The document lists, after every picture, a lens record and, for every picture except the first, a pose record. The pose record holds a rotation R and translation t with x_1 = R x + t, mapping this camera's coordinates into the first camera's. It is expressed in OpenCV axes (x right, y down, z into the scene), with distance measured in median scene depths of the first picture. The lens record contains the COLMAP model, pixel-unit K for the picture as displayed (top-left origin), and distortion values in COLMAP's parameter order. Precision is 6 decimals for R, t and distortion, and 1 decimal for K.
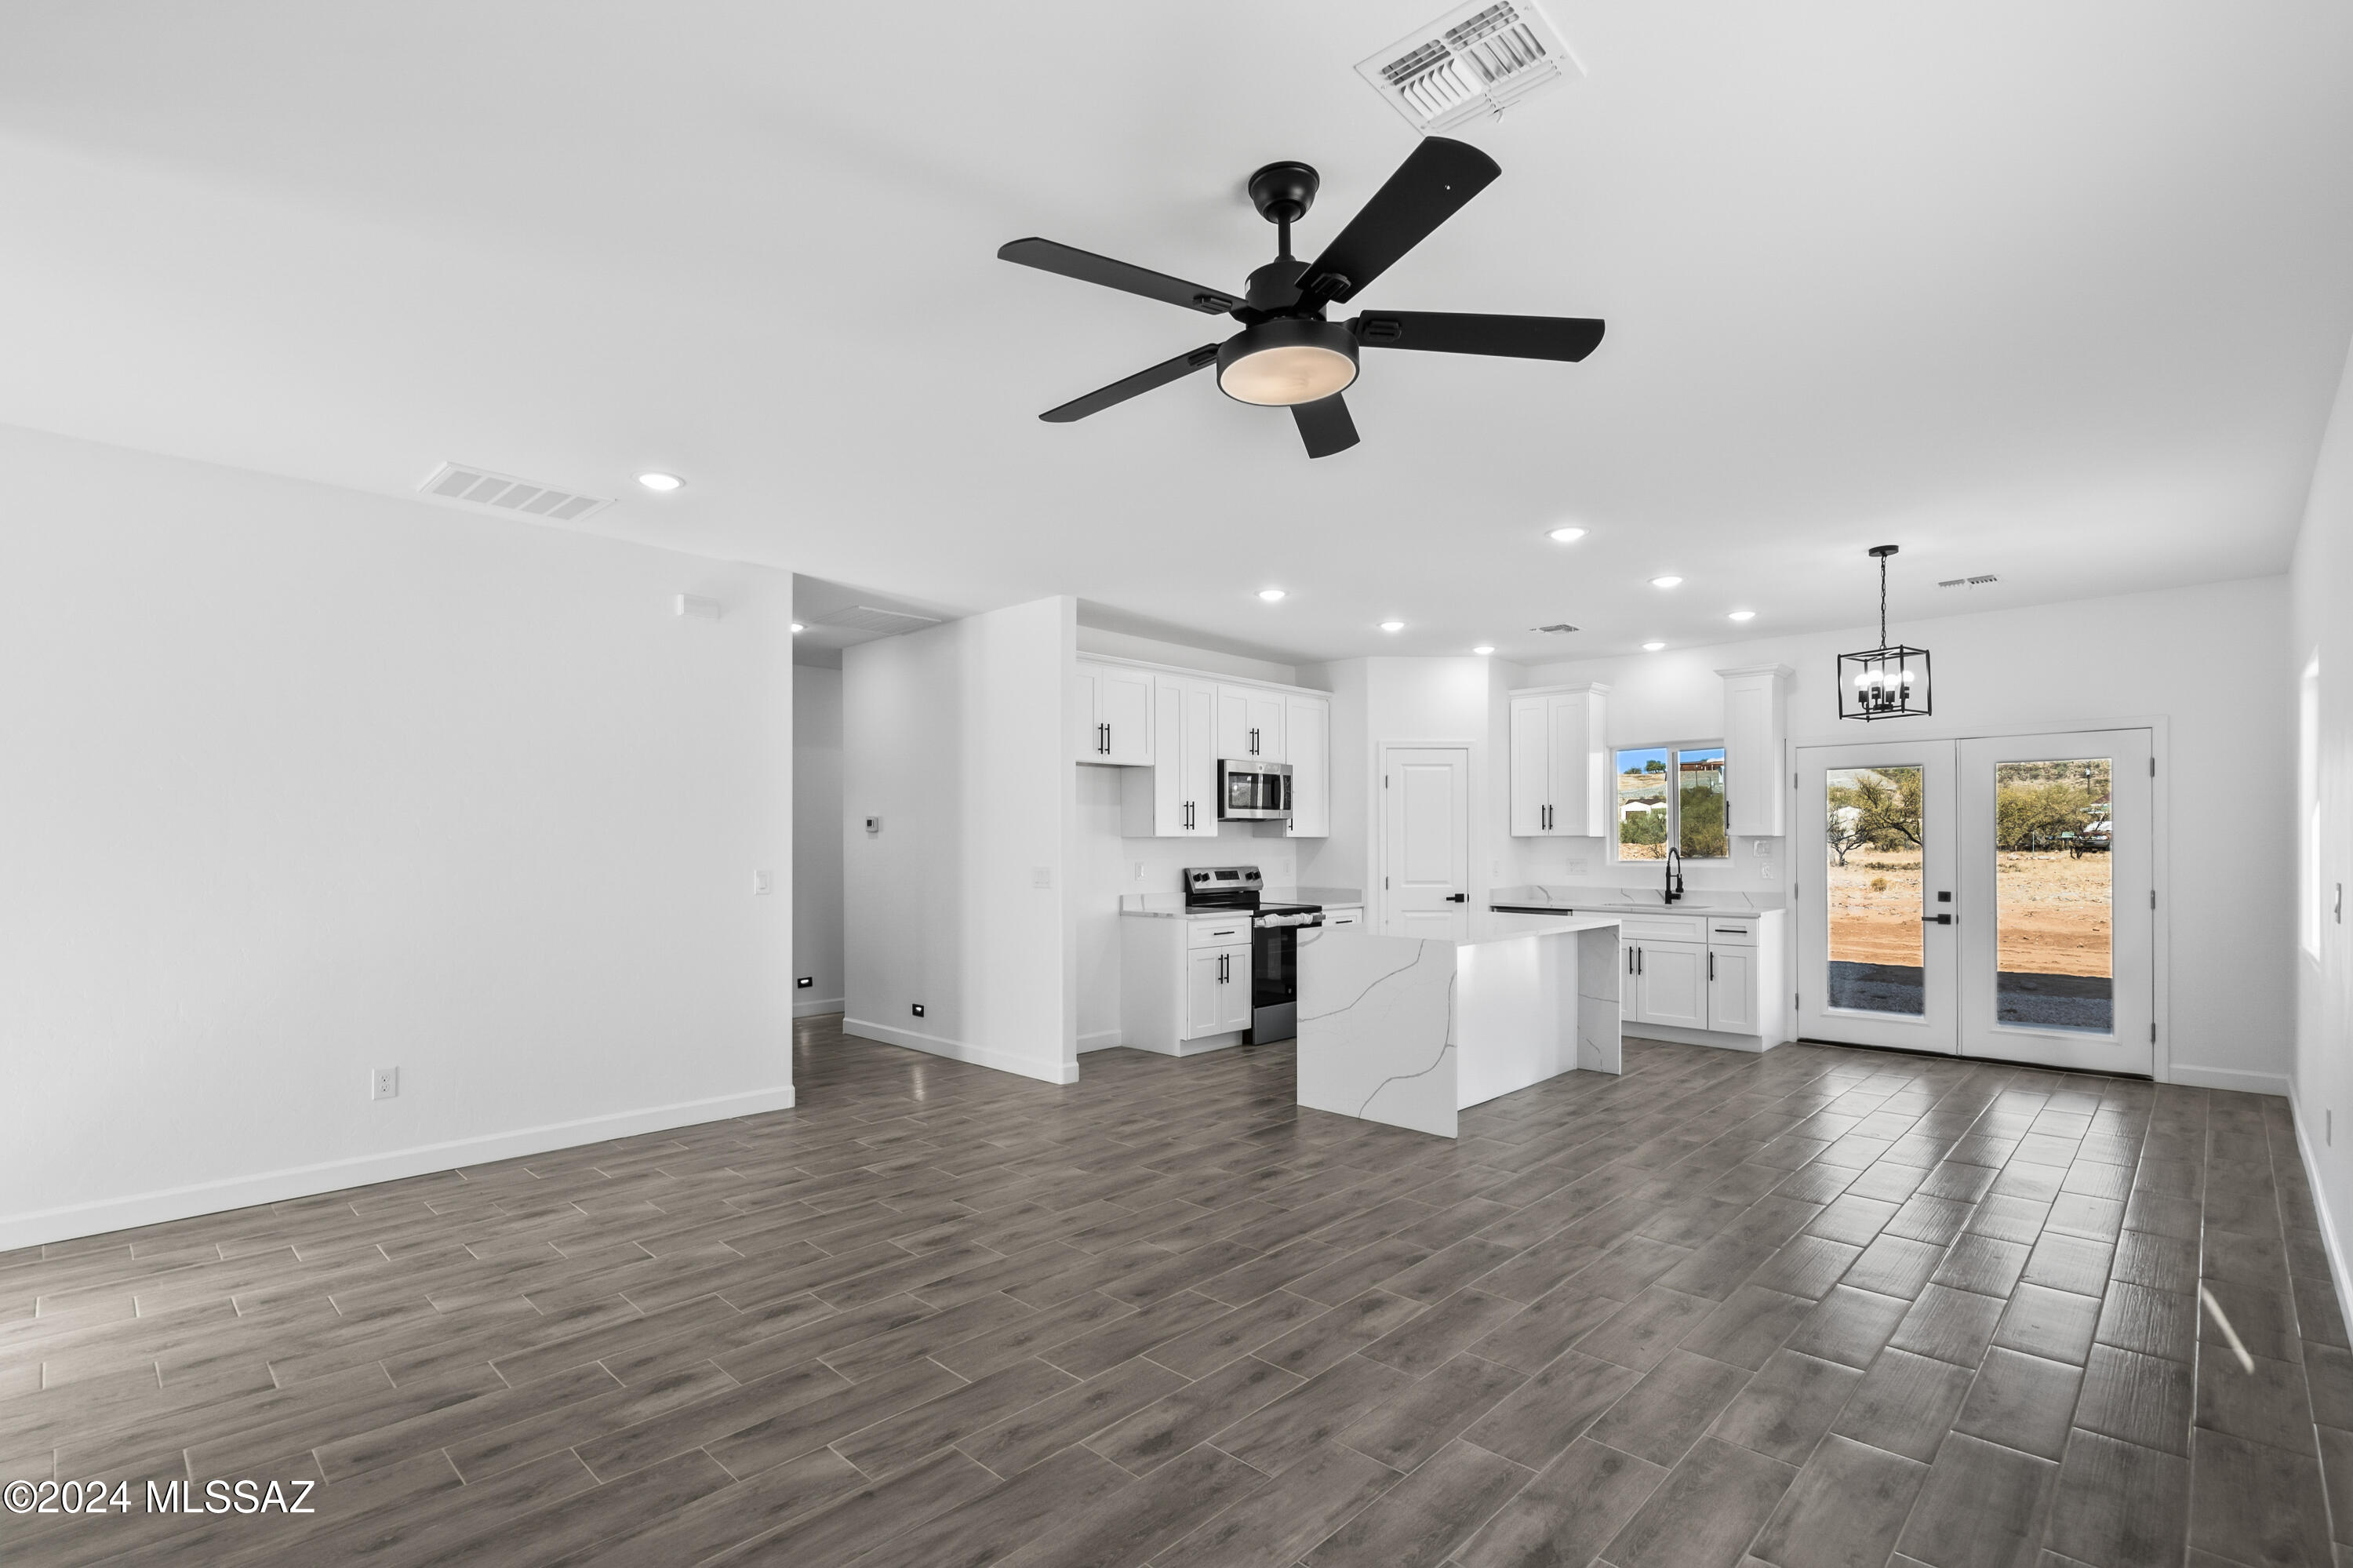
lens RADIAL K [[1069.3, 0, 1169.6], [0, 1069.3, 844.6], [0, 0, 1]] dist [-0.007727, 0.002906]
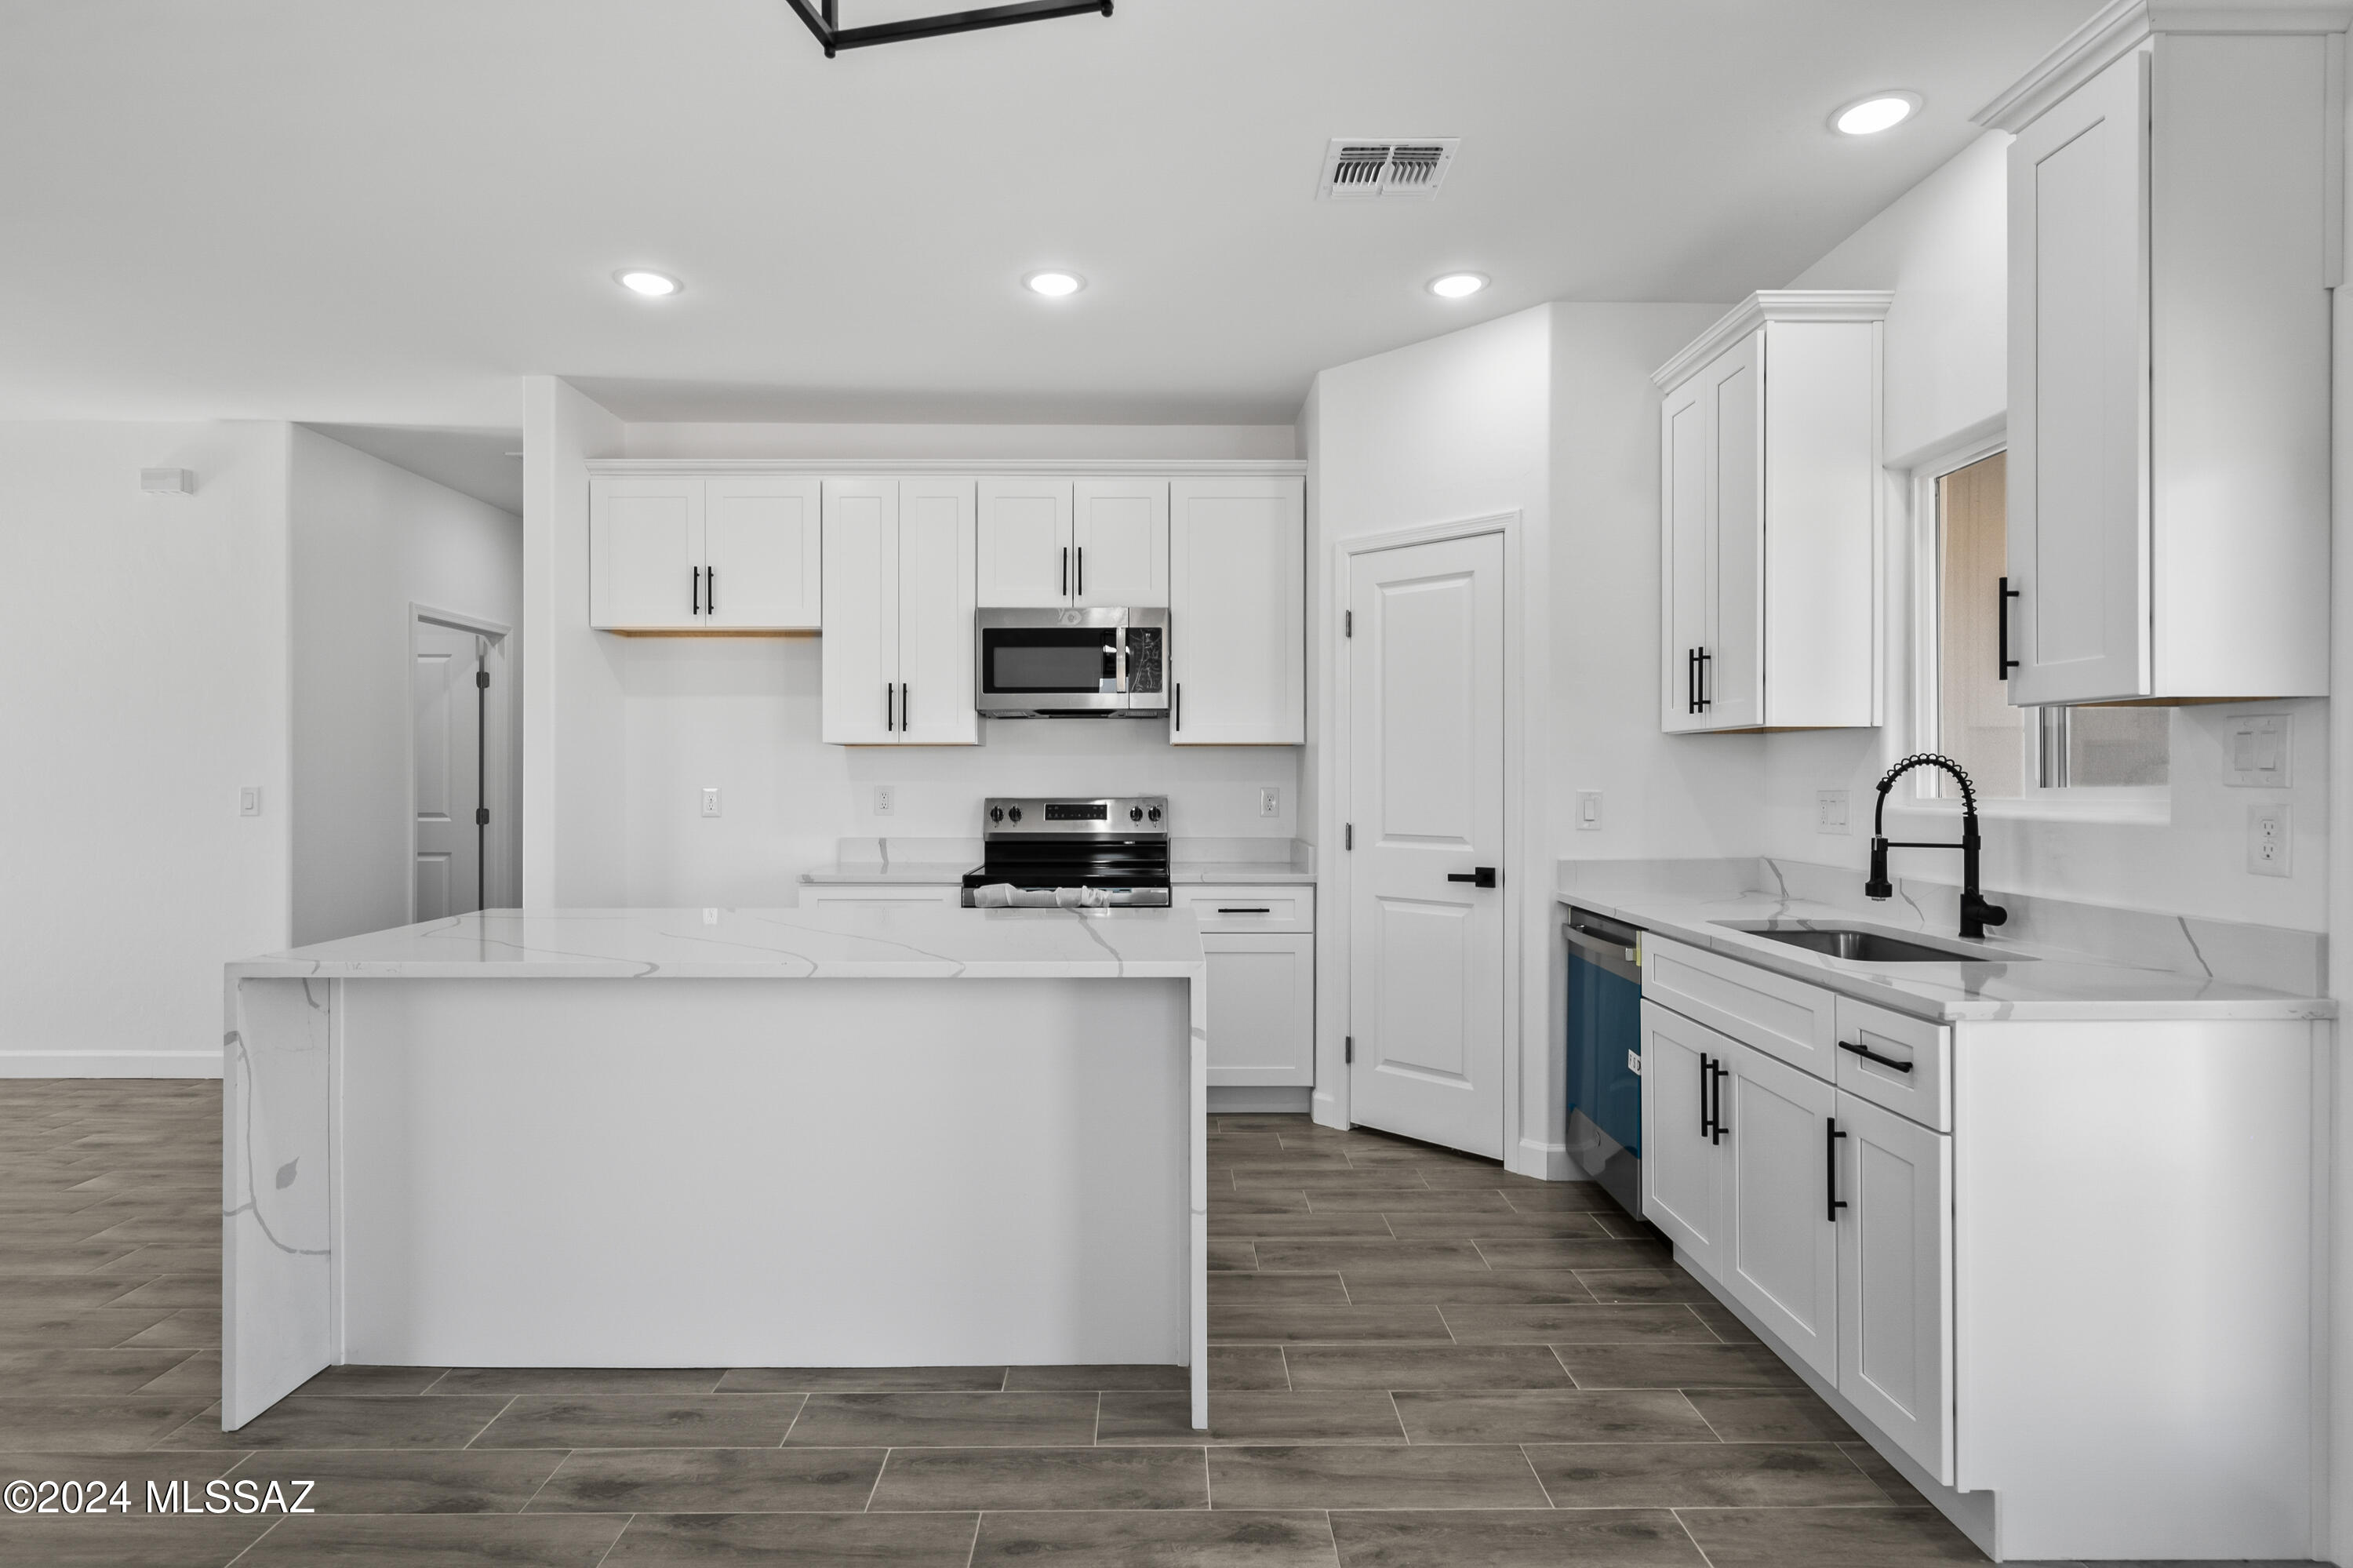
lens RADIAL K [[1204.7, 0, 1173.6], [0, 1204.7, 776.4], [0, 0, 1]] dist [0.001837, 0.000584]
pose [[0.705865, 0.001950, -0.708343, 0.617217], [-0.003081, 0.999995, -0.000318, 0.011058], [0.708339, 0.002407, 0.705868, 0.659641]]
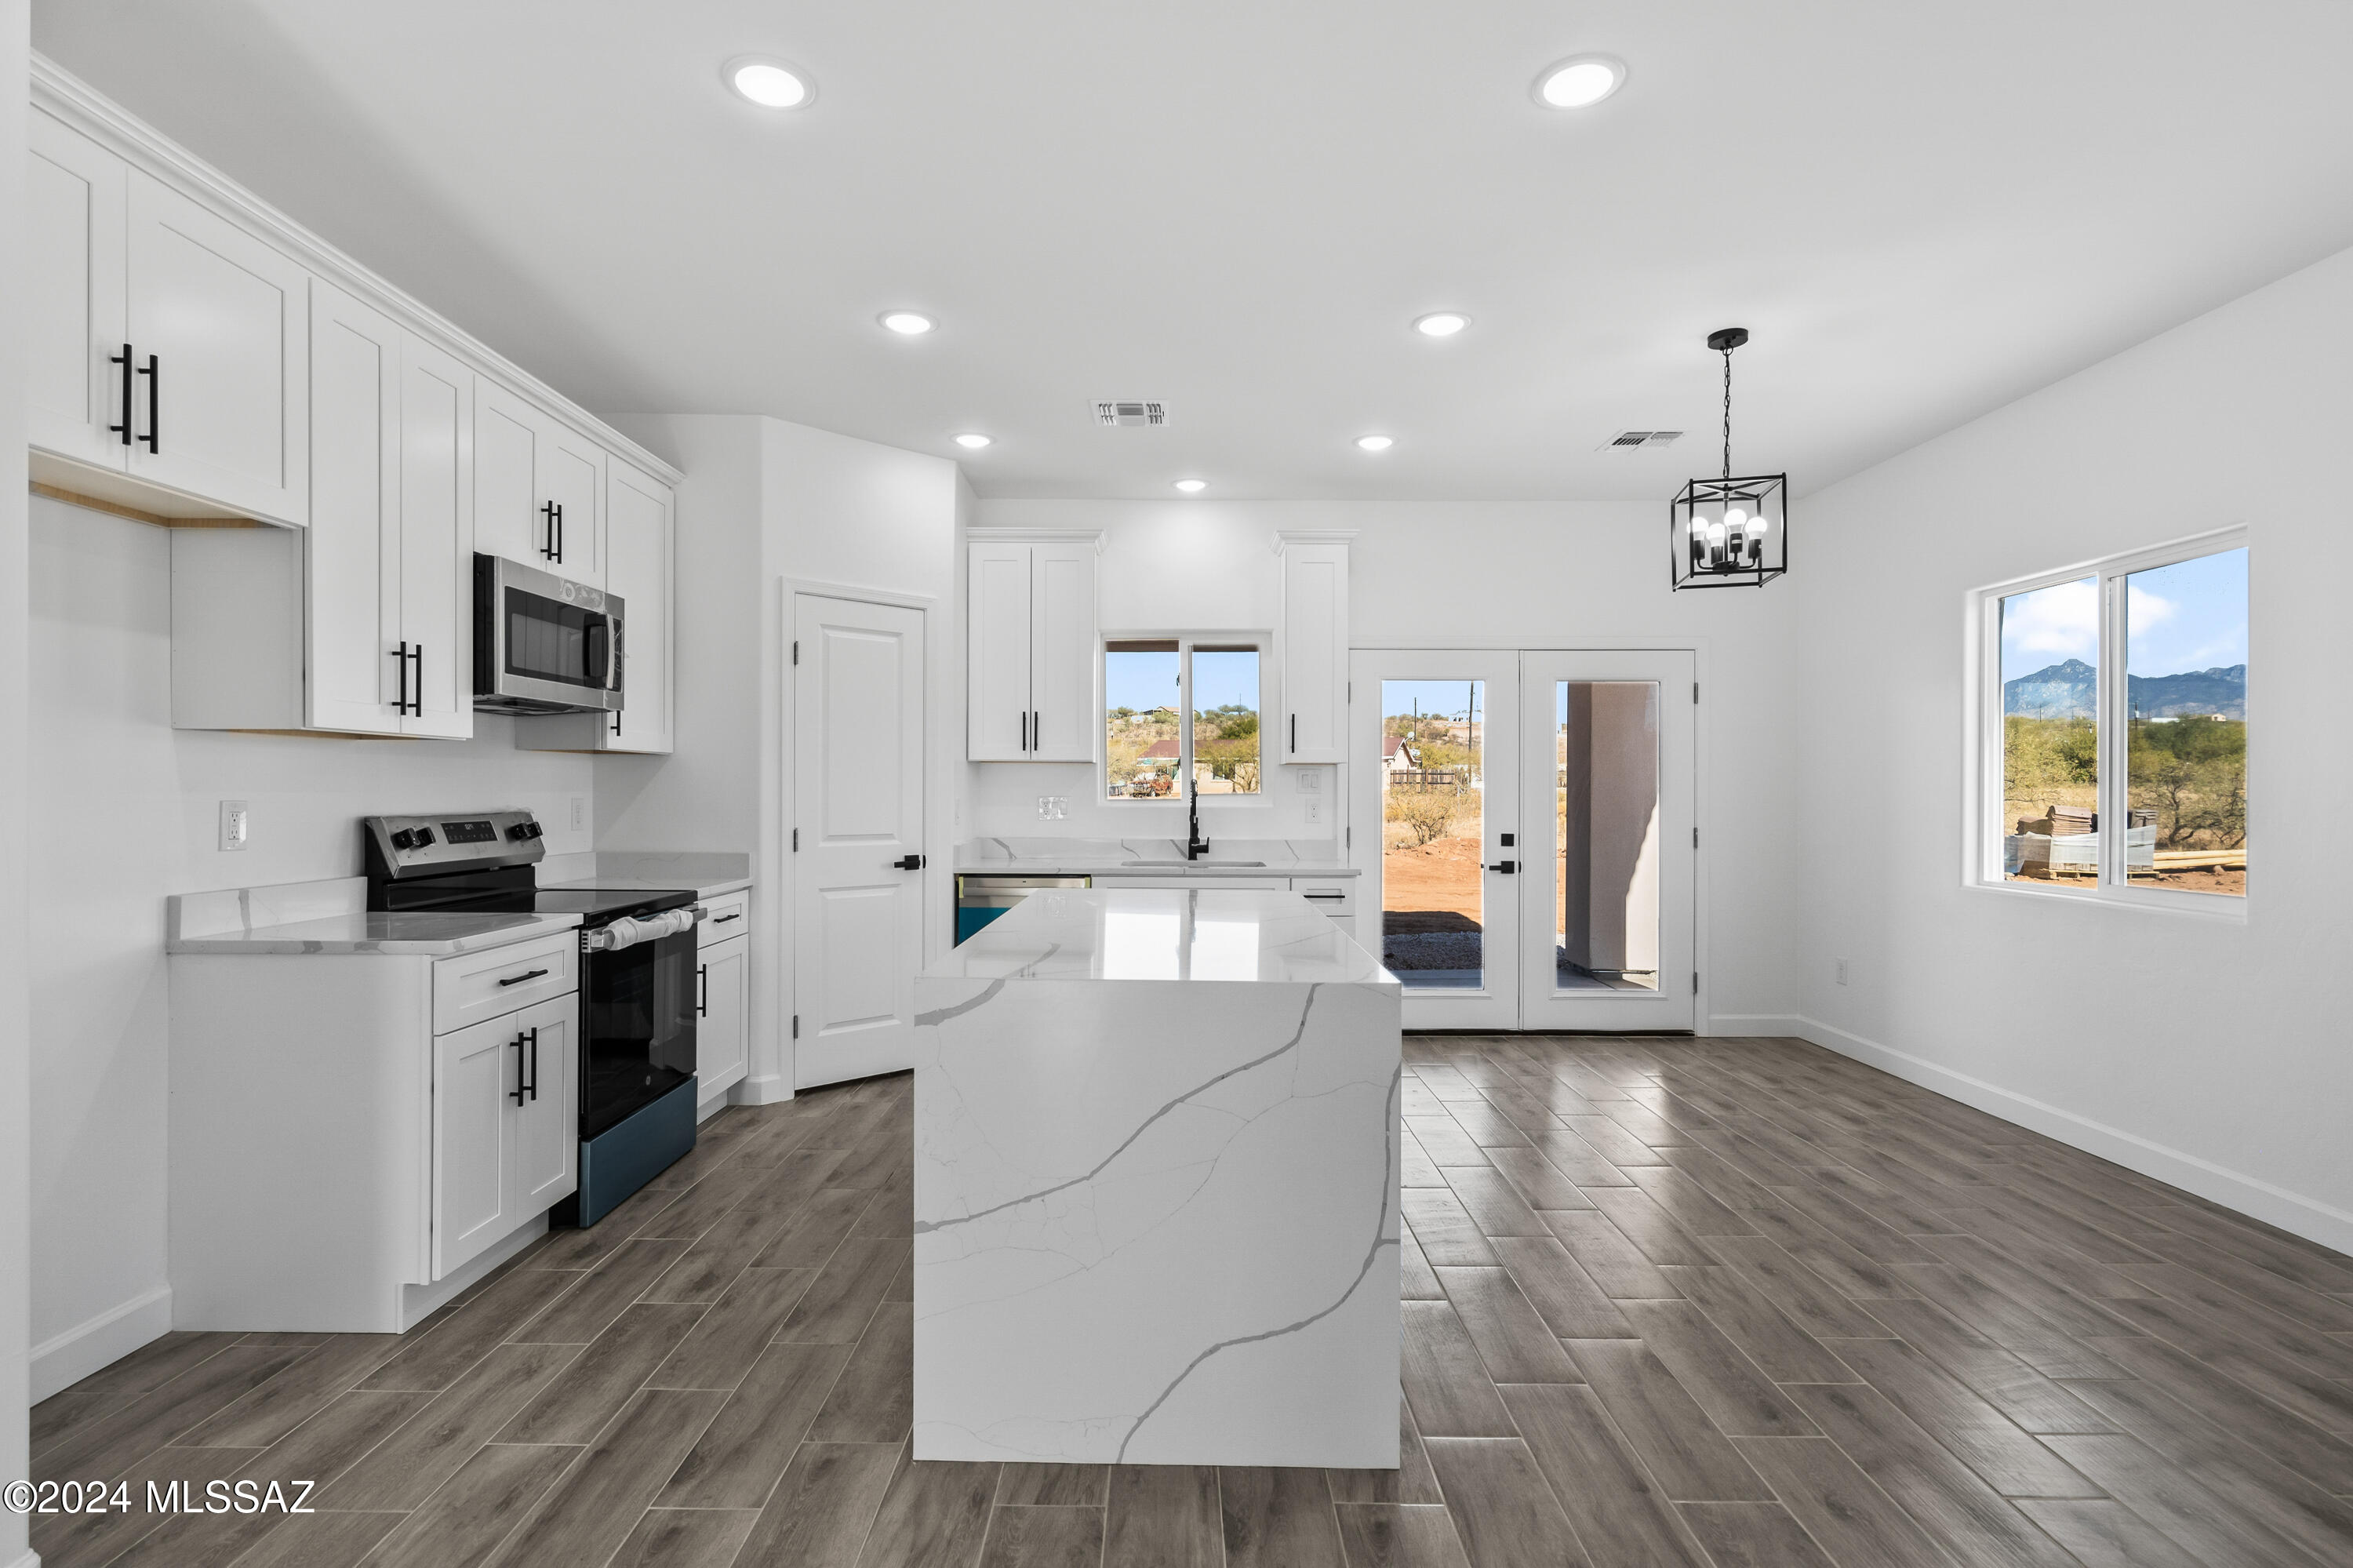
lens RADIAL K [[1131.0, 0, 1162.9], [0, 1131.0, 794.0], [0, 0, 1]] dist [-0.004923, 0.002832]
pose [[0.721972, 0.002272, 0.691918, -0.068944], [-0.004453, 0.999989, 0.001363, 0.012800], [-0.691907, -0.004065, 0.721975, 0.533187]]
